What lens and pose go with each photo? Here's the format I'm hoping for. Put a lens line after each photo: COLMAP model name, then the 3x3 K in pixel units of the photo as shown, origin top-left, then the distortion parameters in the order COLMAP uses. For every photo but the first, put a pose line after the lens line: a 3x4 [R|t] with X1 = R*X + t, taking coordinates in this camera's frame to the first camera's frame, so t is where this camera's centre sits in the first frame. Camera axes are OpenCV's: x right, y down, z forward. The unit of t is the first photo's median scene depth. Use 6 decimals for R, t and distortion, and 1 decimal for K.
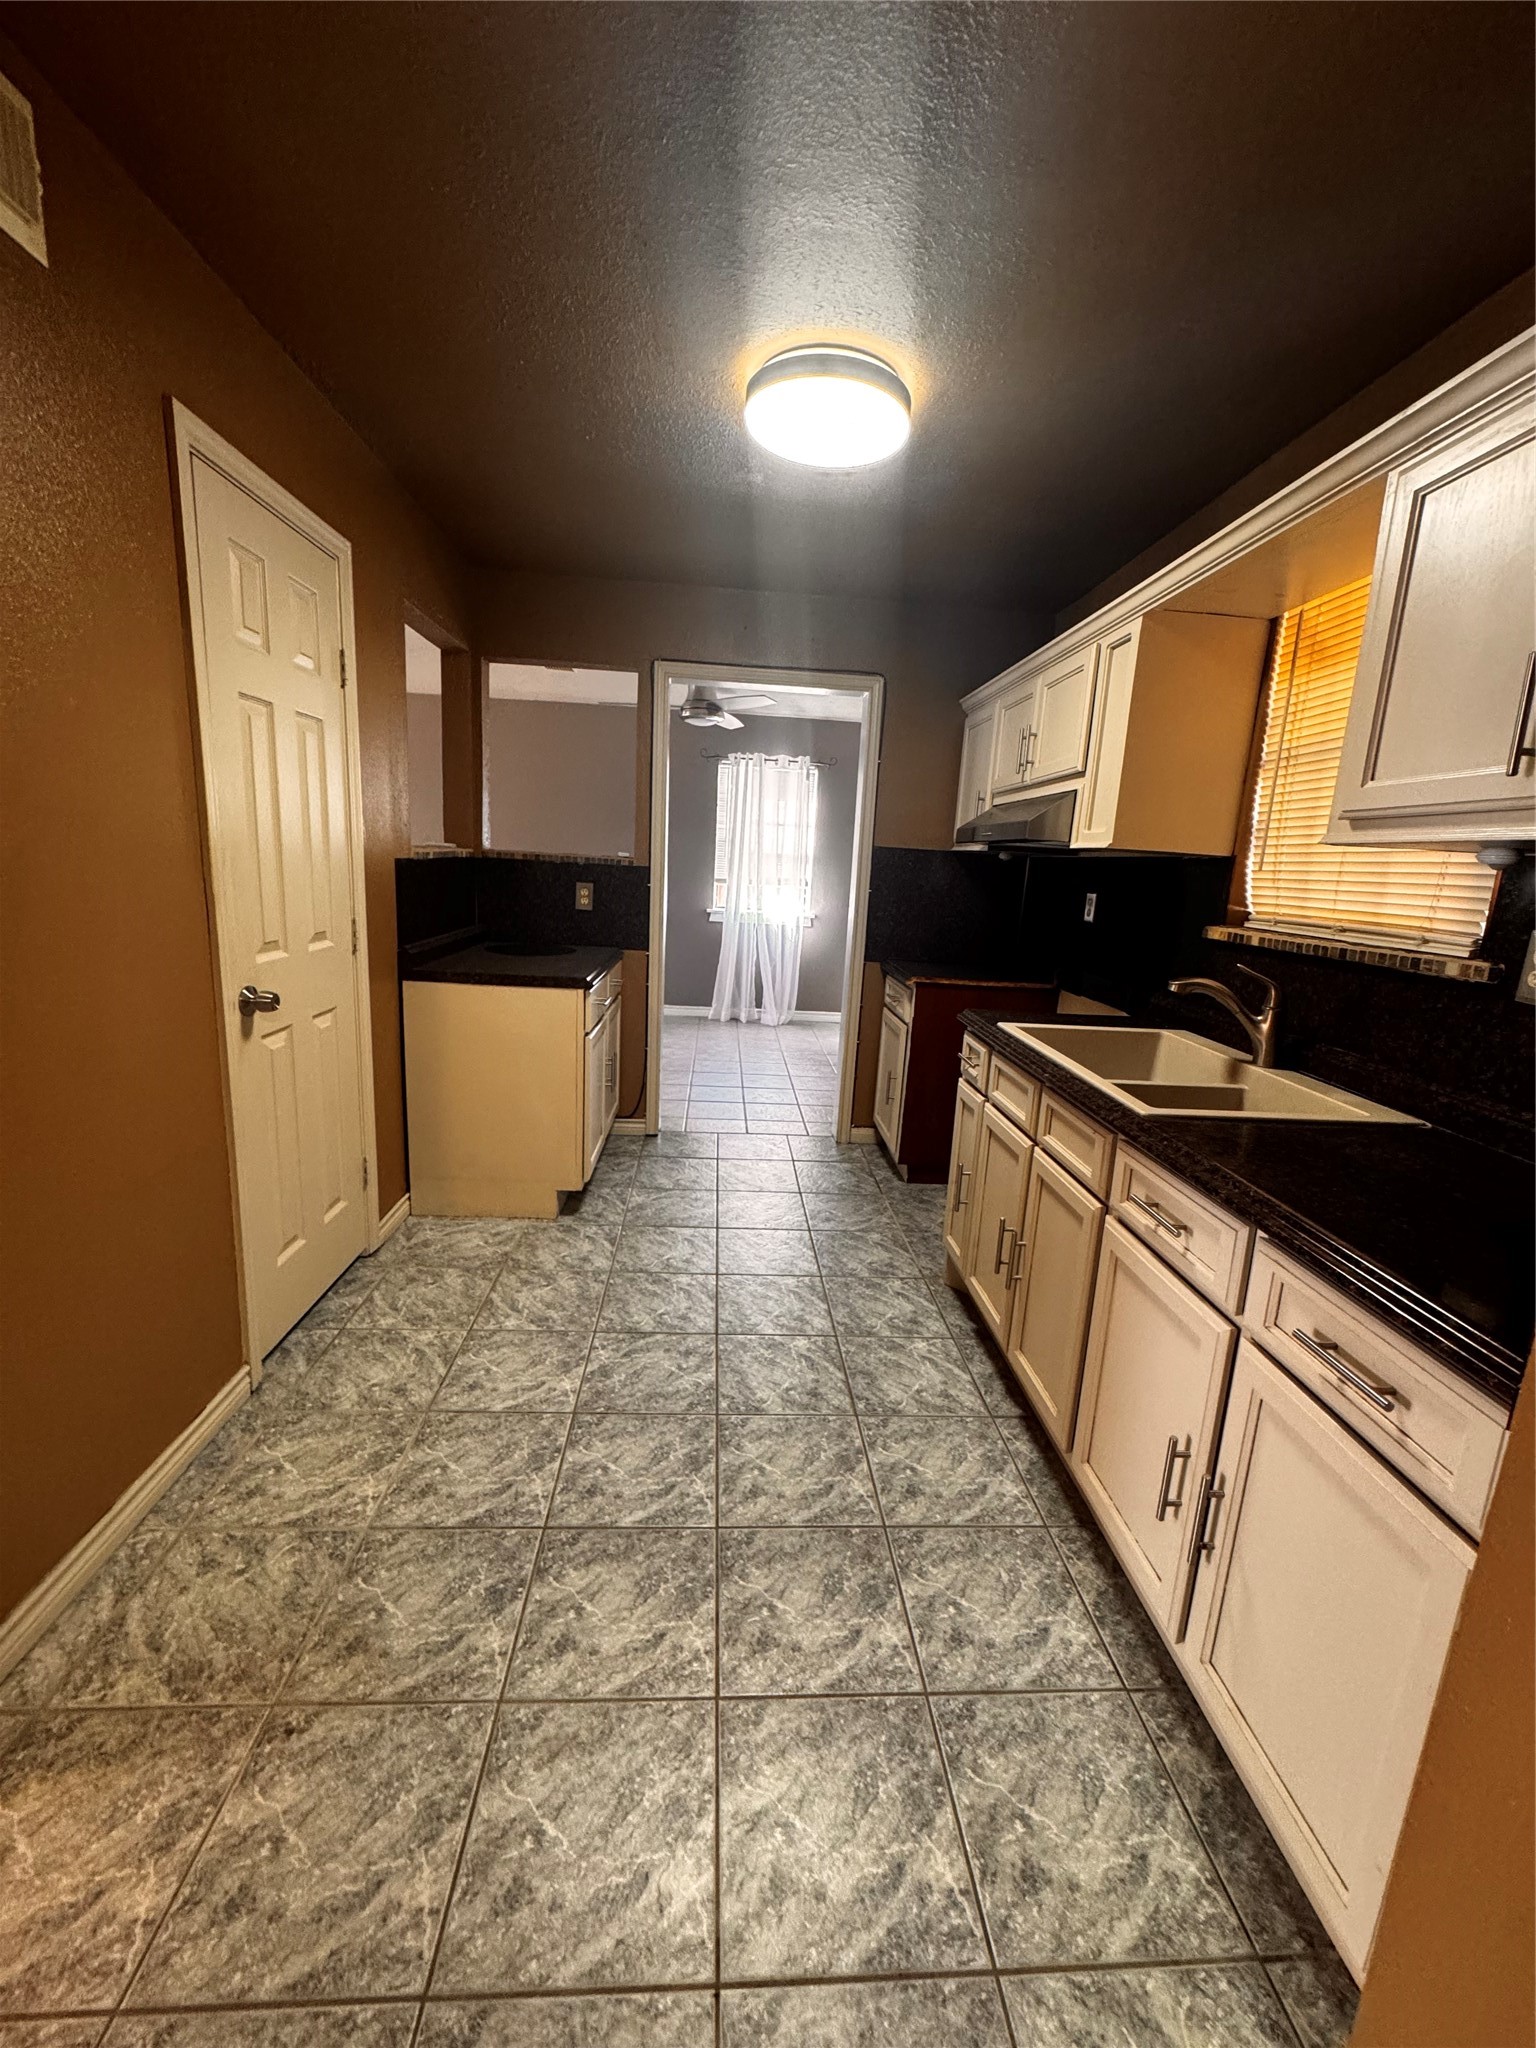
lens RADIAL K [[815.2, 0, 768.0], [0, 815.2, 1024.0], [0, 0, 1]] dist [-0.002782, 0.000578]
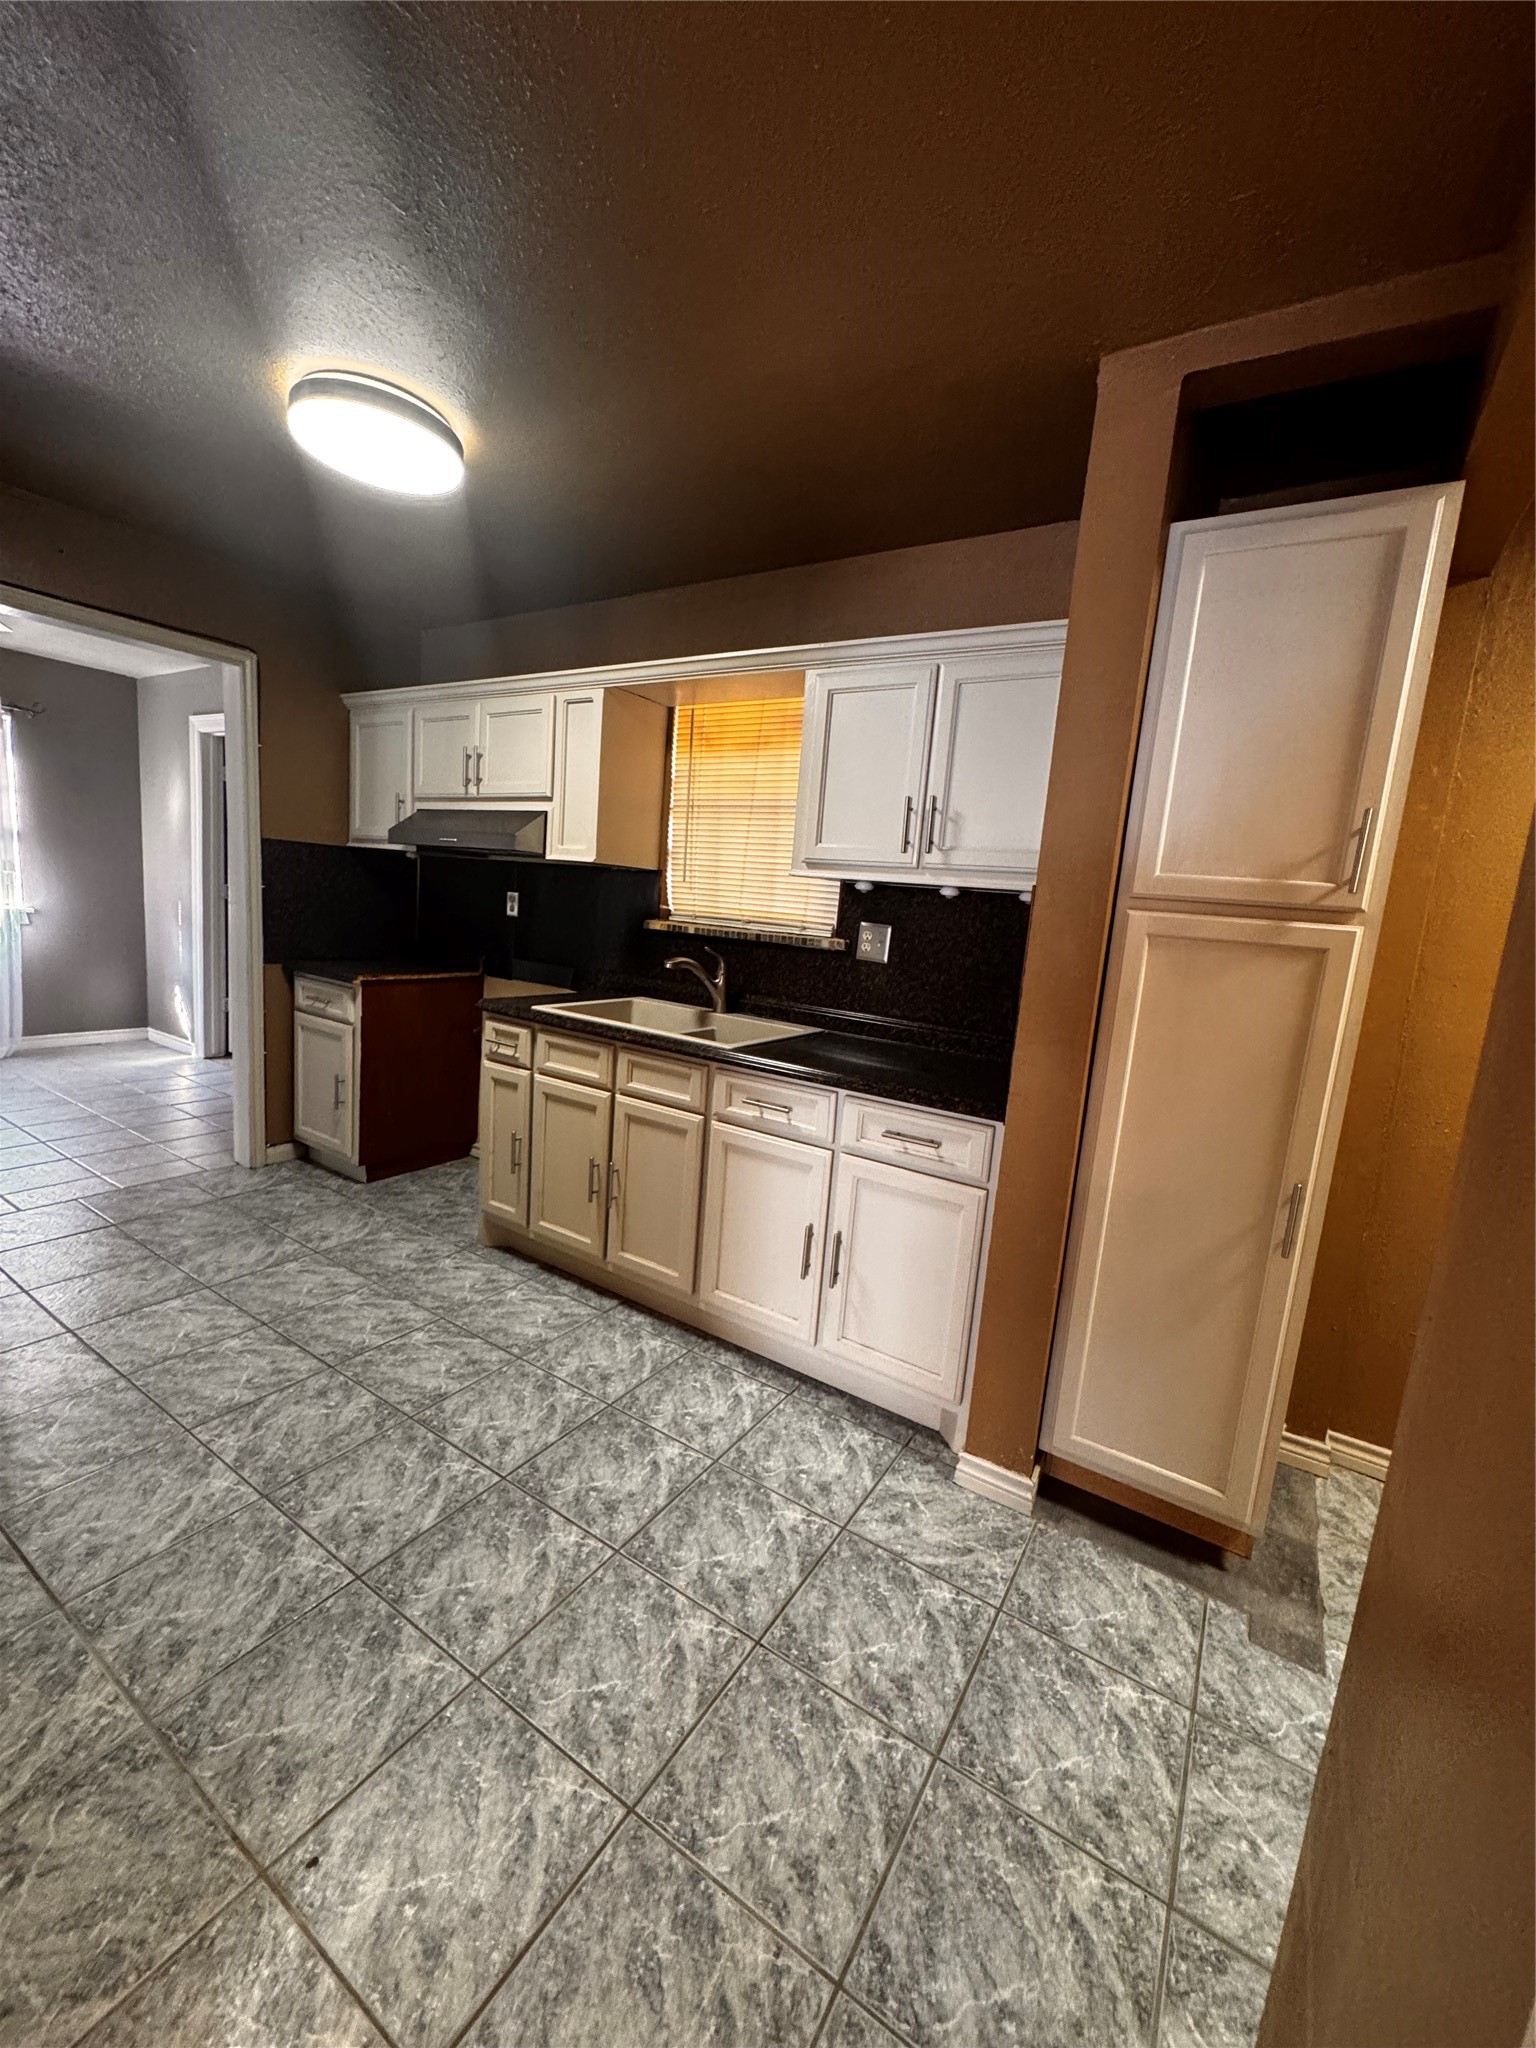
lens RADIAL K [[815.2, 0, 768.0], [0, 815.2, 1024.0], [0, 0, 1]] dist [-0.002782, 0.000578]
pose [[0.592365, -0.131625, 0.794845, -0.558839], [0.112717, 0.990401, 0.080005, -0.039460], [-0.797746, 0.042201, 0.601515, 0.011759]]
